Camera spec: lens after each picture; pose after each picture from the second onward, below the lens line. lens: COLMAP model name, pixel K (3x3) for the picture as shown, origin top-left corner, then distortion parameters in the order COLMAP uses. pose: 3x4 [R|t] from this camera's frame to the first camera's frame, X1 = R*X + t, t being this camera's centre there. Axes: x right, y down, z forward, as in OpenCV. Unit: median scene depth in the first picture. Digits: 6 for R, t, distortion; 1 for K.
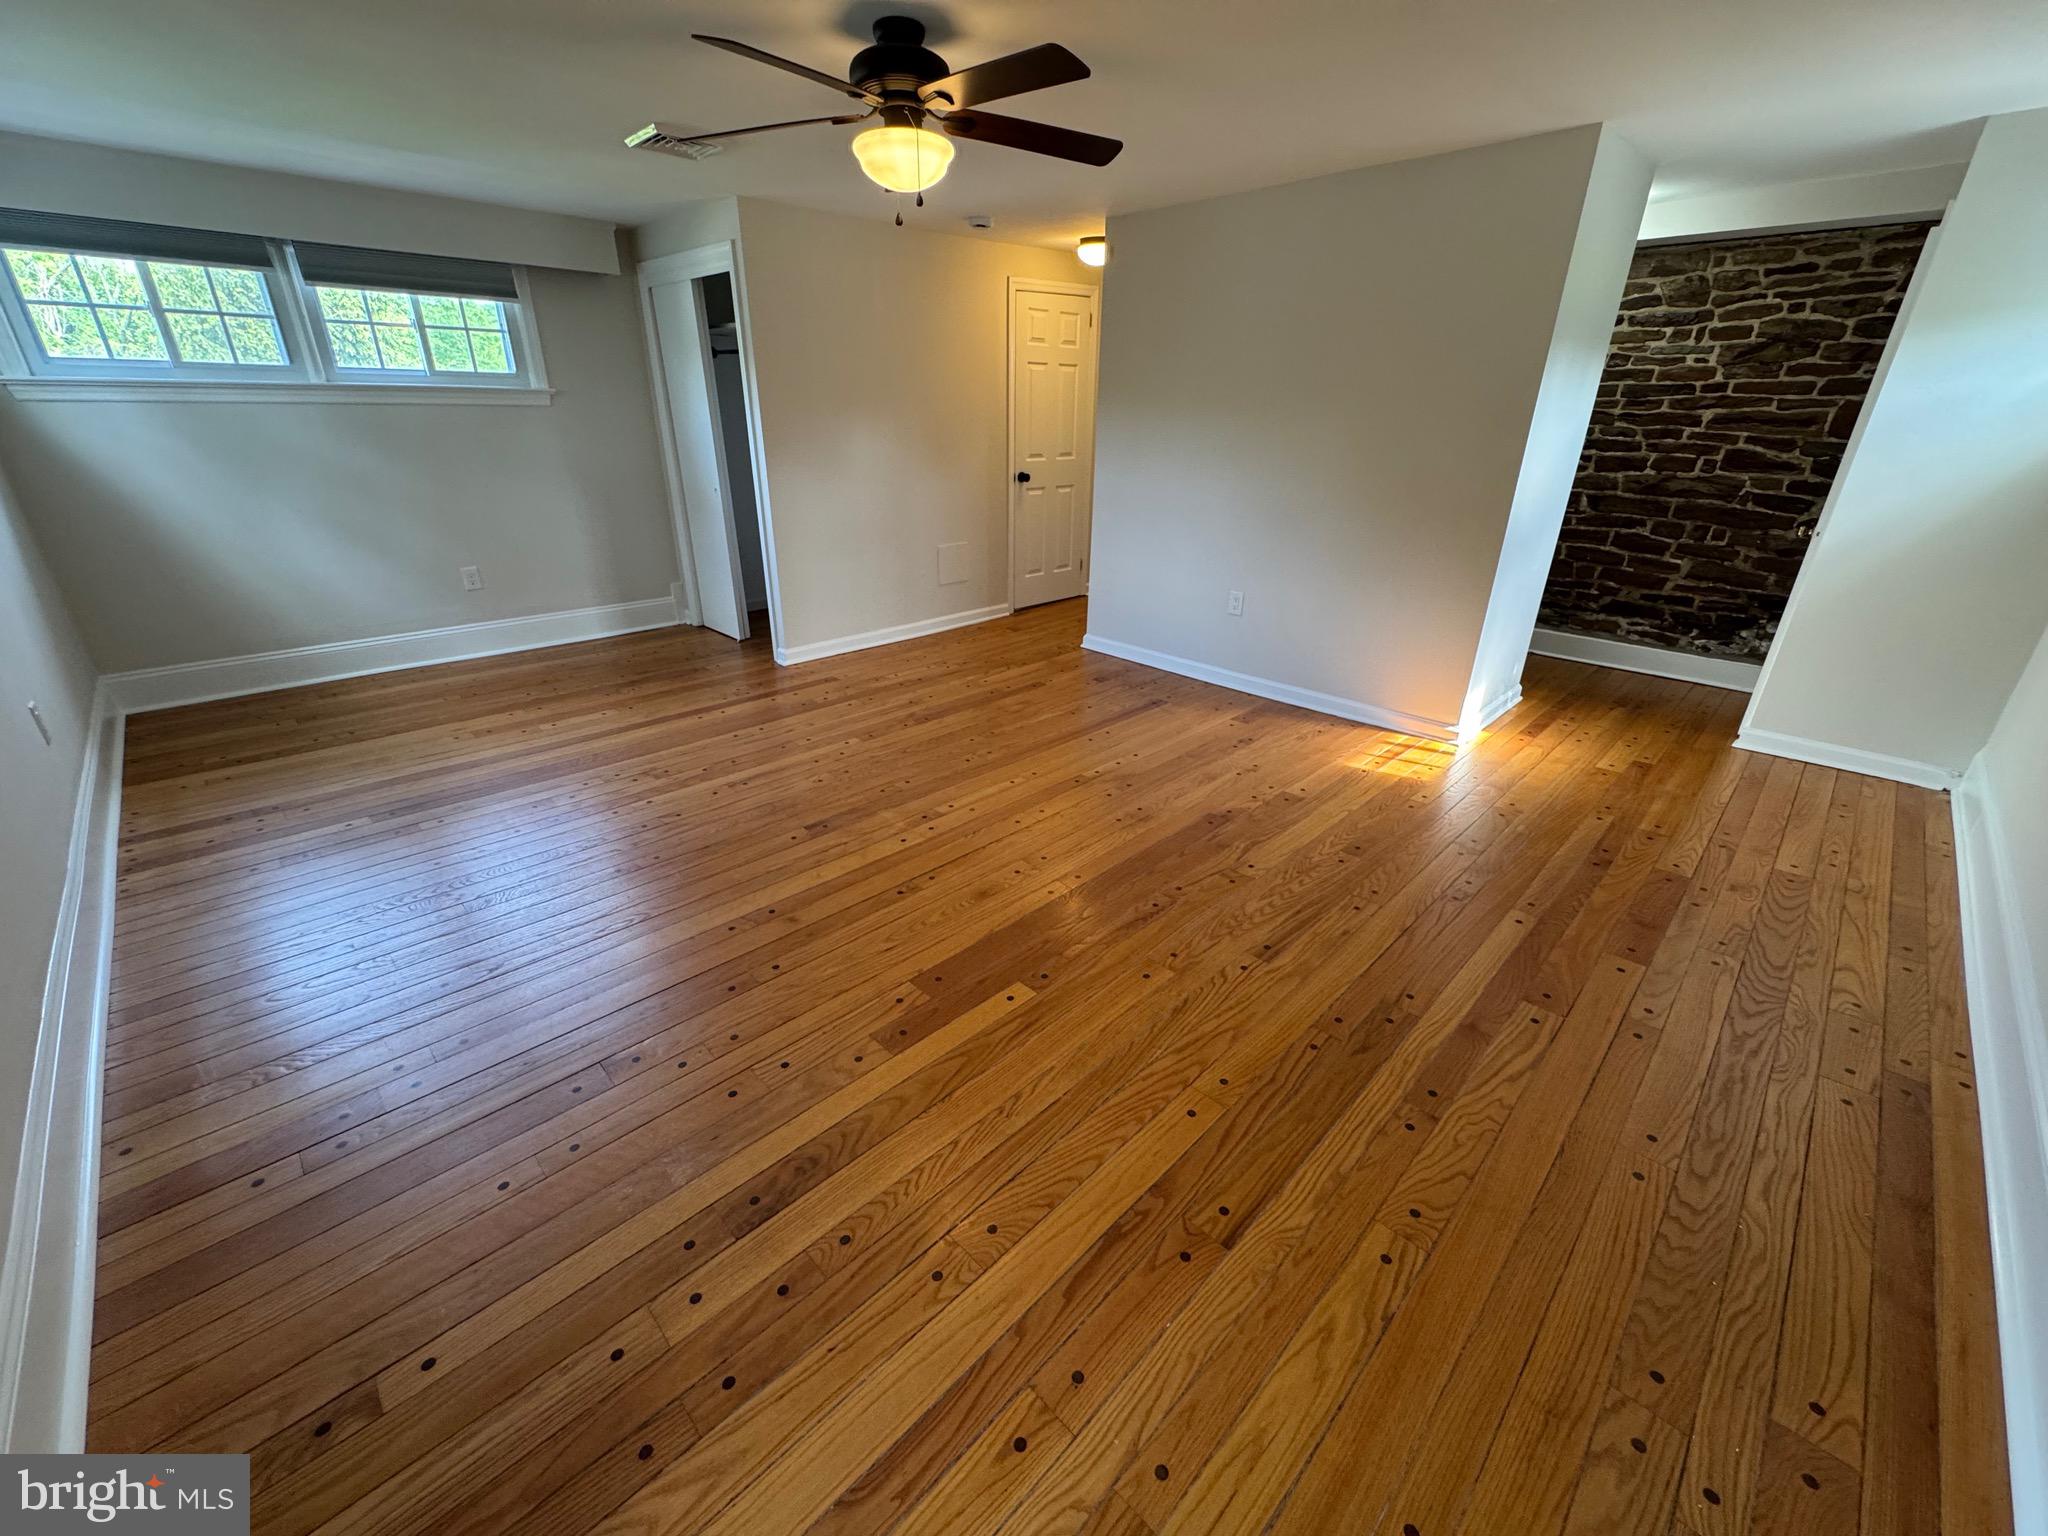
lens RADIAL K [[828.0, 0, 1016.9], [0, 828.0, 727.0], [0, 0, 1]] dist [-0.002744, -0.000038]
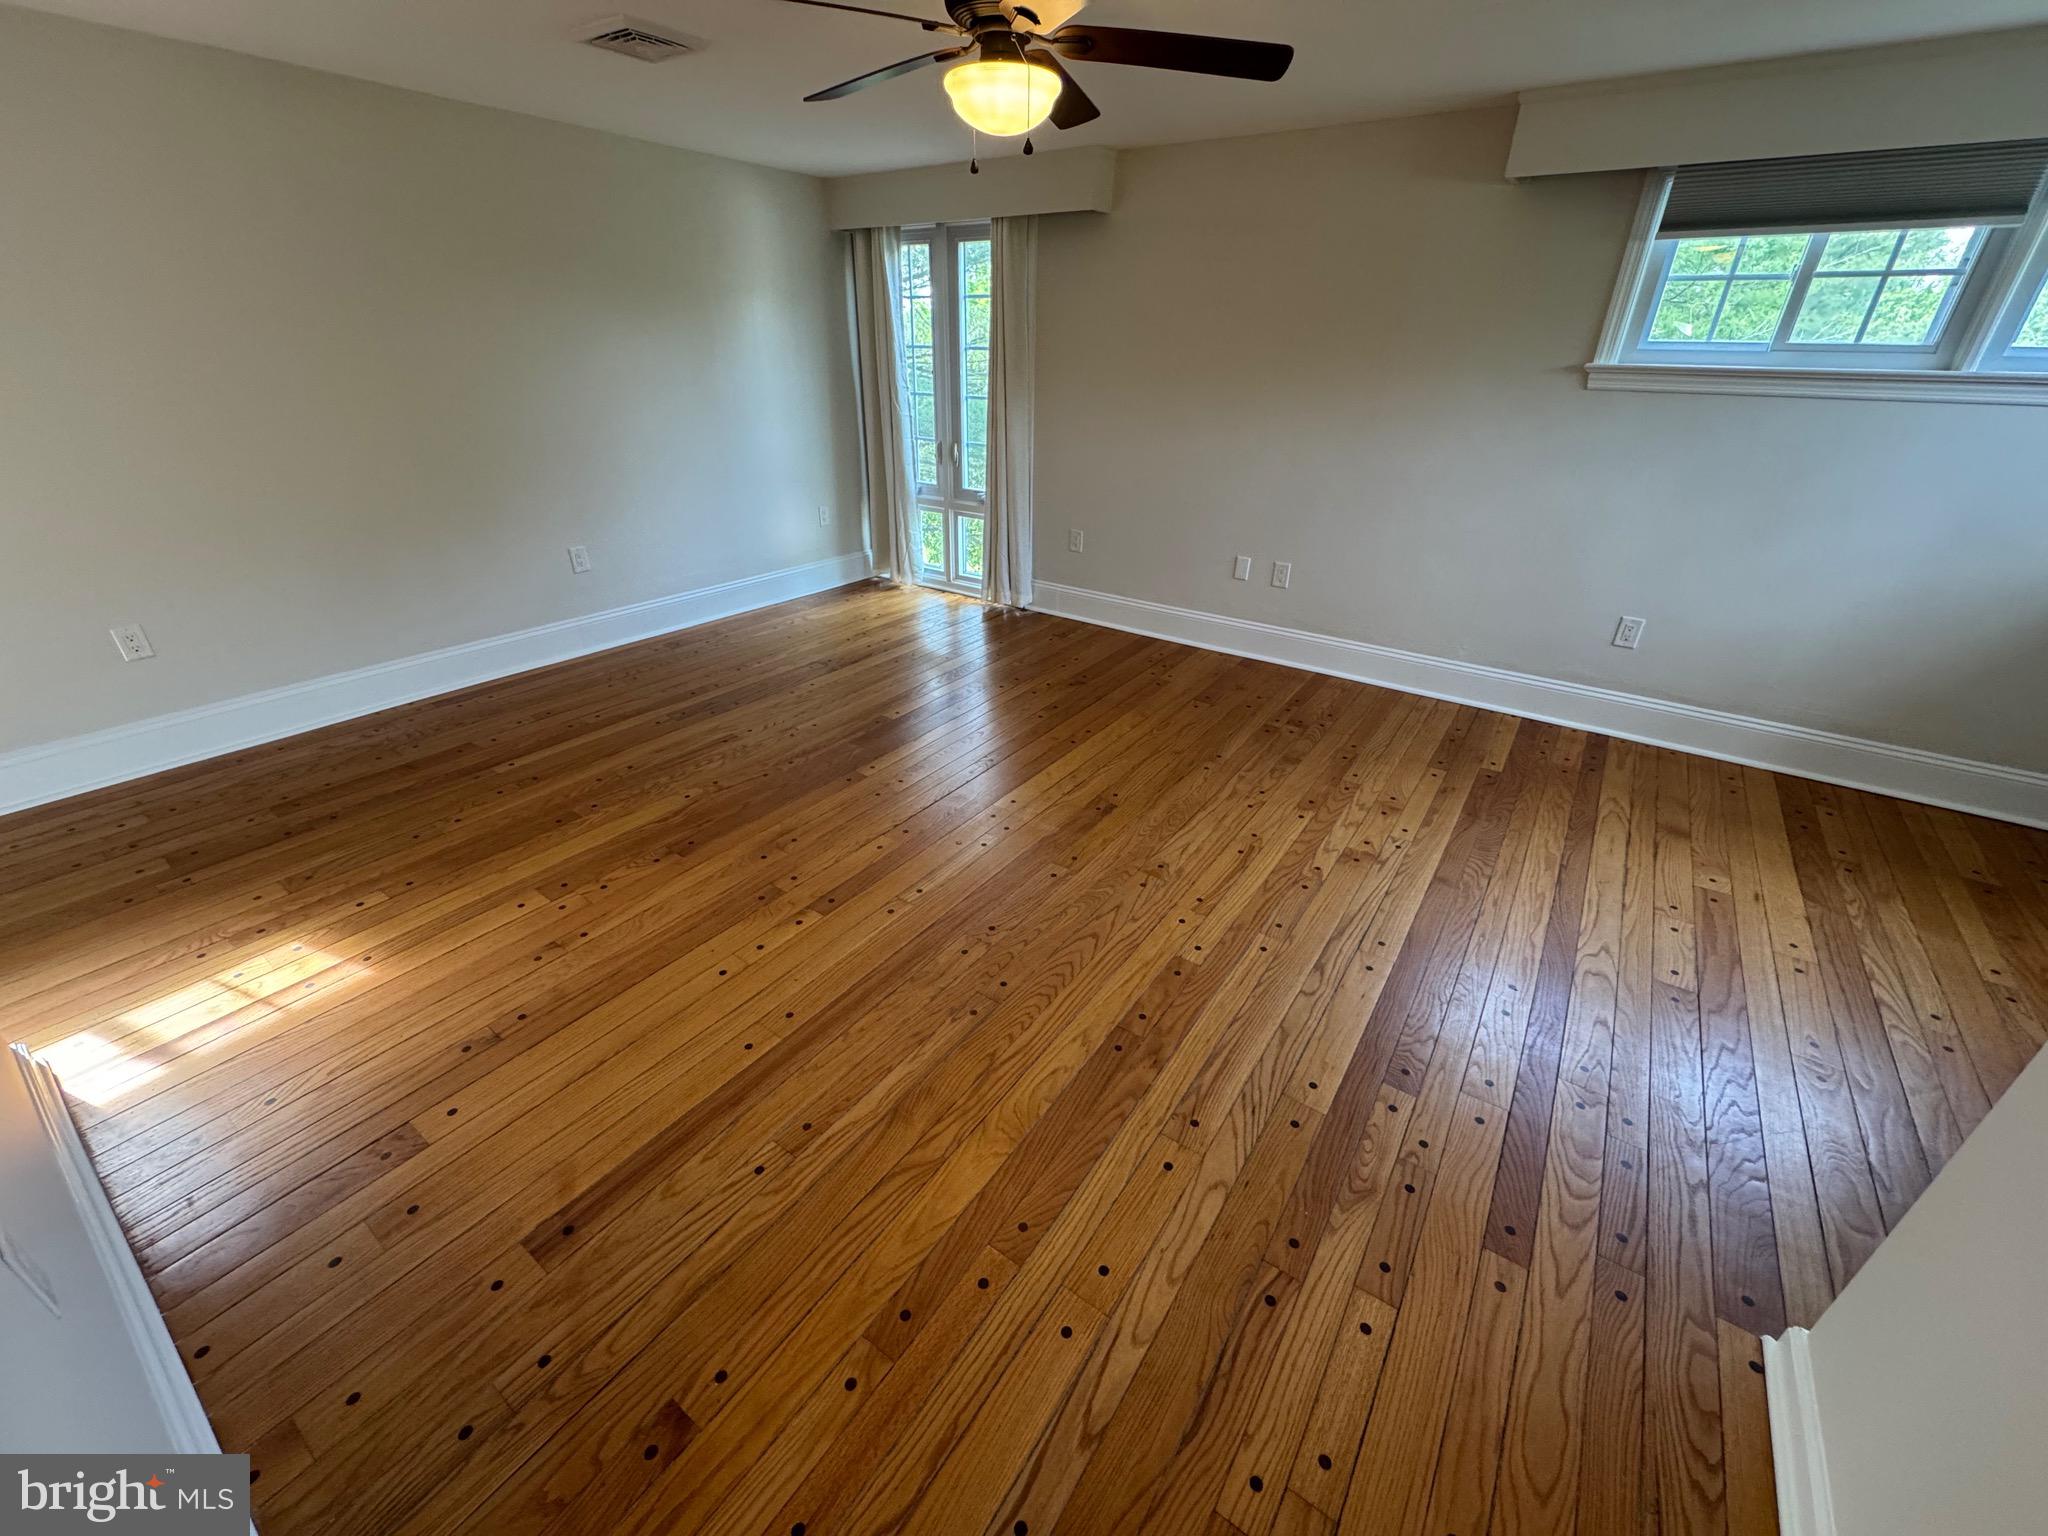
lens RADIAL K [[820.1, 0, 1024.0], [0, 820.1, 768.0], [0, 0, 1]] dist [-0.002481, 0.000325]
pose [[-0.983114, 0.058845, -0.173272, 0.024593], [-0.090563, 0.666332, 0.740135, -0.574998], [0.159010, 0.743329, -0.649752, 1.430155]]
